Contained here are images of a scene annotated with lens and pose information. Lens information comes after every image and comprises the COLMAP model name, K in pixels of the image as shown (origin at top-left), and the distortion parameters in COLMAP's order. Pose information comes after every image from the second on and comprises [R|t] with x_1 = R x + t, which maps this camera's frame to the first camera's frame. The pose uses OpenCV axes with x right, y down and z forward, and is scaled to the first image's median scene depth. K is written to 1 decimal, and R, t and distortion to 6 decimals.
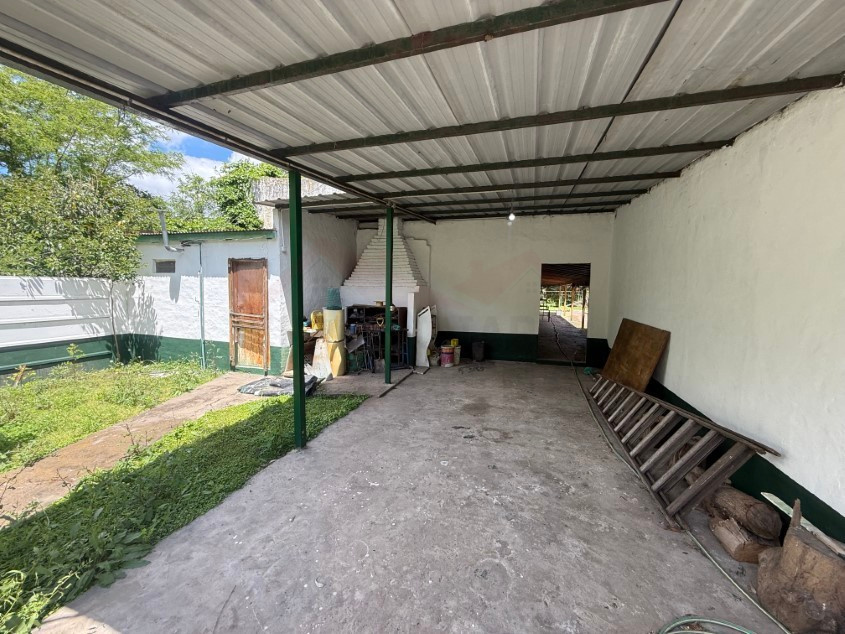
lens RADIAL K [[337.5, 0, 419.5], [0, 337.5, 313.7], [0, 0, 1]] dist [-0.000224, 0.000261]
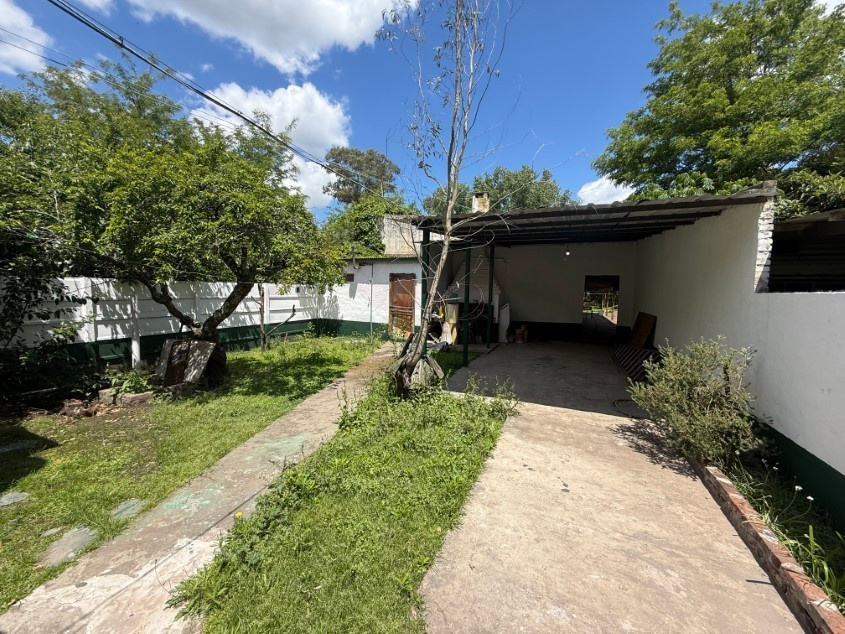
lens RADIAL K [[337.5, 0, 420.3], [0, 337.5, 314.6], [0, 0, 1]] dist [-0.000224, 0.000261]
pose [[0.994058, 0.012105, -0.108173, -0.217414], [-0.012469, 0.999919, -0.002693, 0.041108], [0.108132, 0.004026, 0.994128, -0.613281]]
